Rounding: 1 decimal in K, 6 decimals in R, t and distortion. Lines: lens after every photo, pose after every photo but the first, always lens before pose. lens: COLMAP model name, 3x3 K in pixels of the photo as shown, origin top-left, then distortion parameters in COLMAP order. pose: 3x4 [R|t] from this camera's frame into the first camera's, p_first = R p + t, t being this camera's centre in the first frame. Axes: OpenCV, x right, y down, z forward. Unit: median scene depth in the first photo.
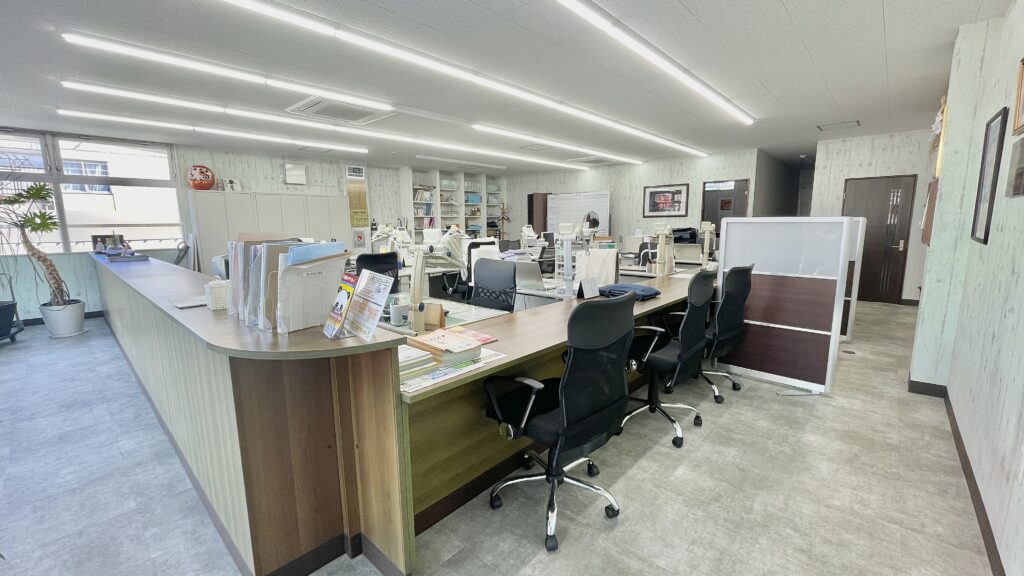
lens RADIAL K [[413.9, 0, 509.0], [0, 413.9, 286.2], [0, 0, 1]] dist [-0.004438, -0.000642]
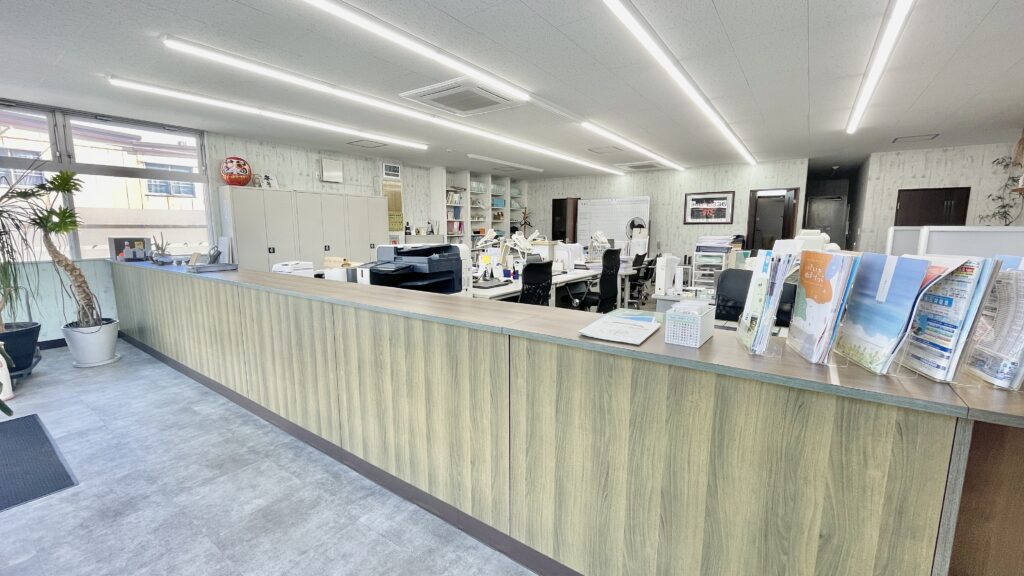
lens RADIAL K [[413.9, 0, 513.2], [0, 413.9, 288.3], [0, 0, 1]] dist [-0.004438, -0.000642]
pose [[0.992577, -0.006948, 0.121422, -0.234092], [0.007802, 0.999948, -0.006560, -0.009228], [-0.121370, 0.007459, 0.992579, 0.068445]]
